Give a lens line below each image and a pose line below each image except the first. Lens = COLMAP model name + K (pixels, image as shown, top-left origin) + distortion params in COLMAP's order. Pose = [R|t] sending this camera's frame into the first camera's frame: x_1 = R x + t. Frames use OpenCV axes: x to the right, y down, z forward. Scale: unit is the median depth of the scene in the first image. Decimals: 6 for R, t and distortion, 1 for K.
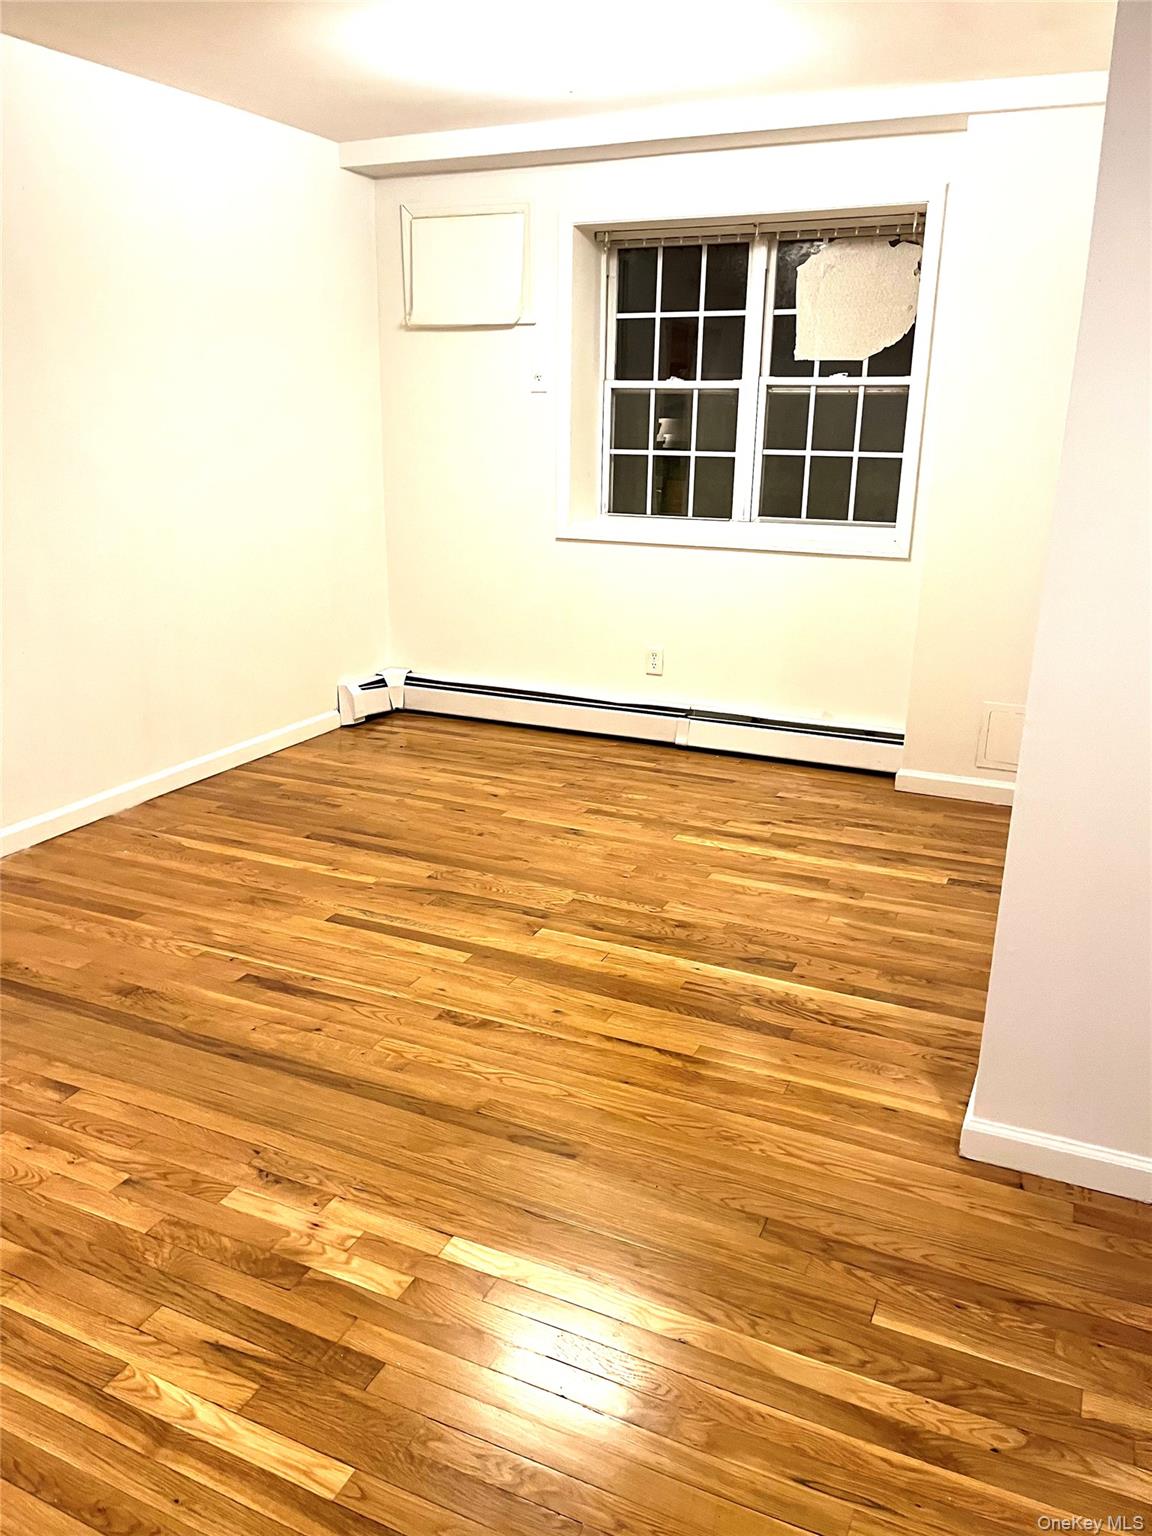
lens RADIAL K [[1164.8, 0, 566.6], [0, 1164.8, 764.2], [0, 0, 1]] dist [0.011272, -0.015227]
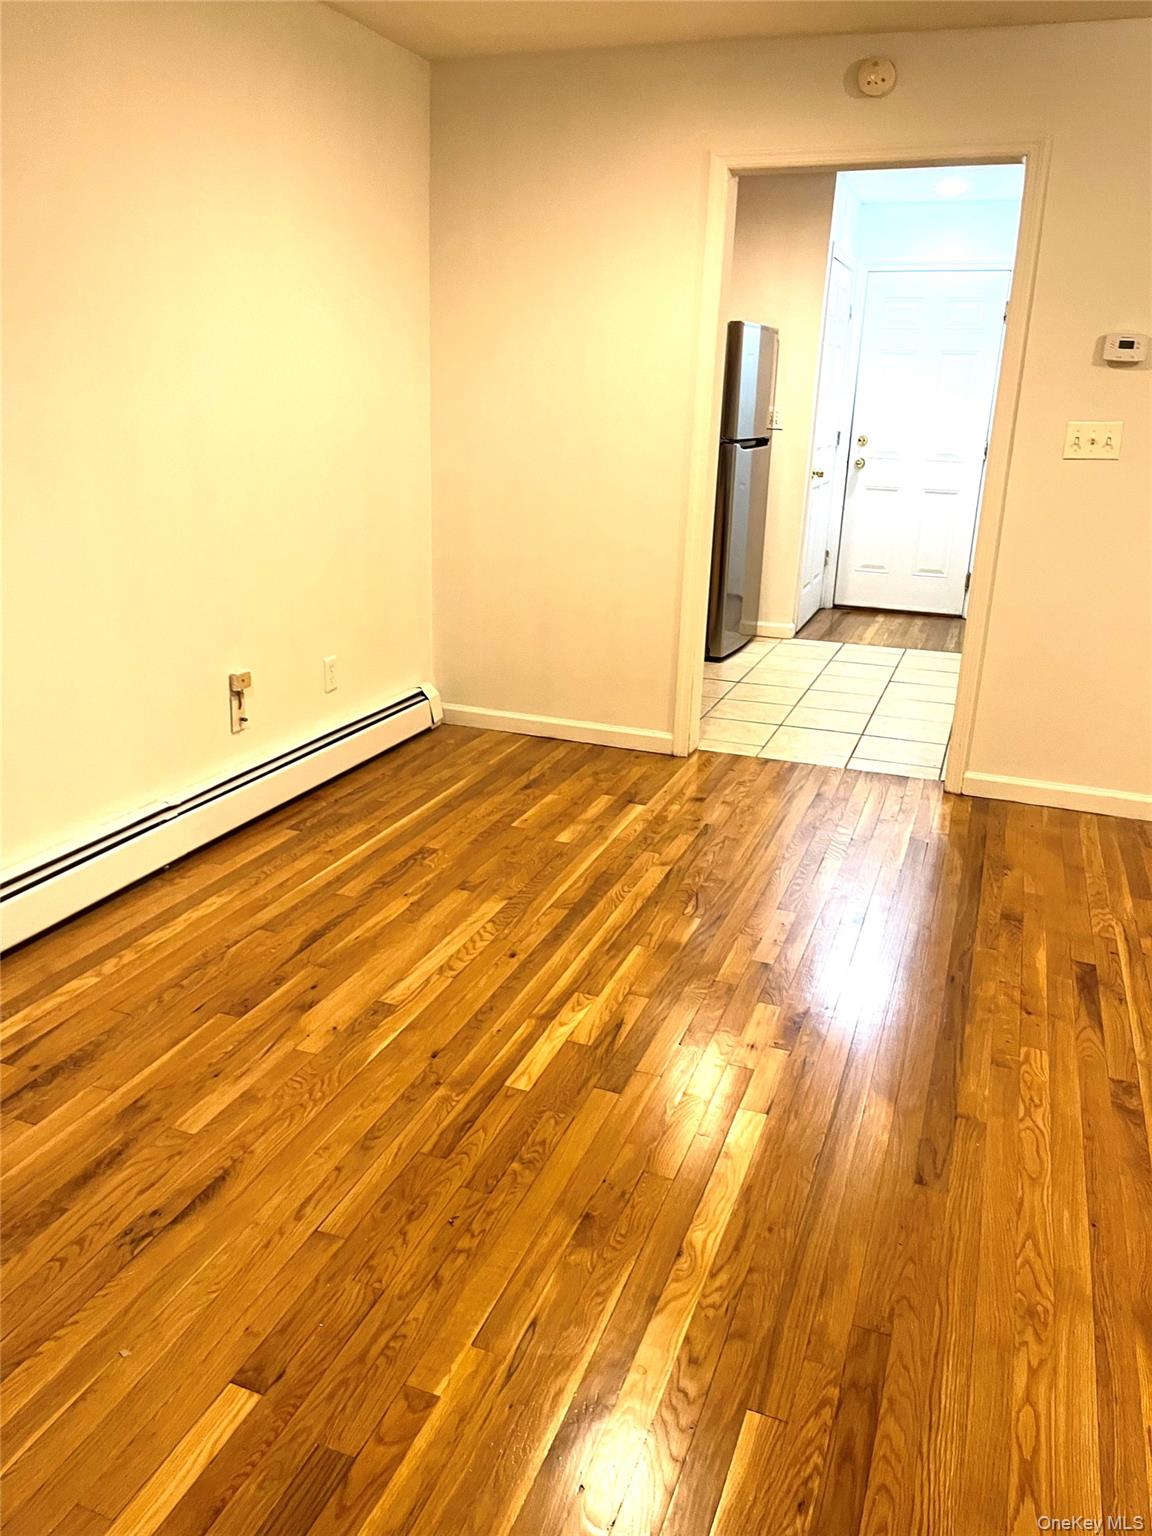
lens RADIAL K [[1164.8, 0, 577.1], [0, 1164.8, 765.5], [0, 0, 1]] dist [0.011272, -0.015227]
pose [[0.067606, 0.297860, -0.952213, 0.922877], [-0.315075, 0.911930, 0.262890, -0.151622], [0.946656, 0.282245, 0.155500, 0.590683]]
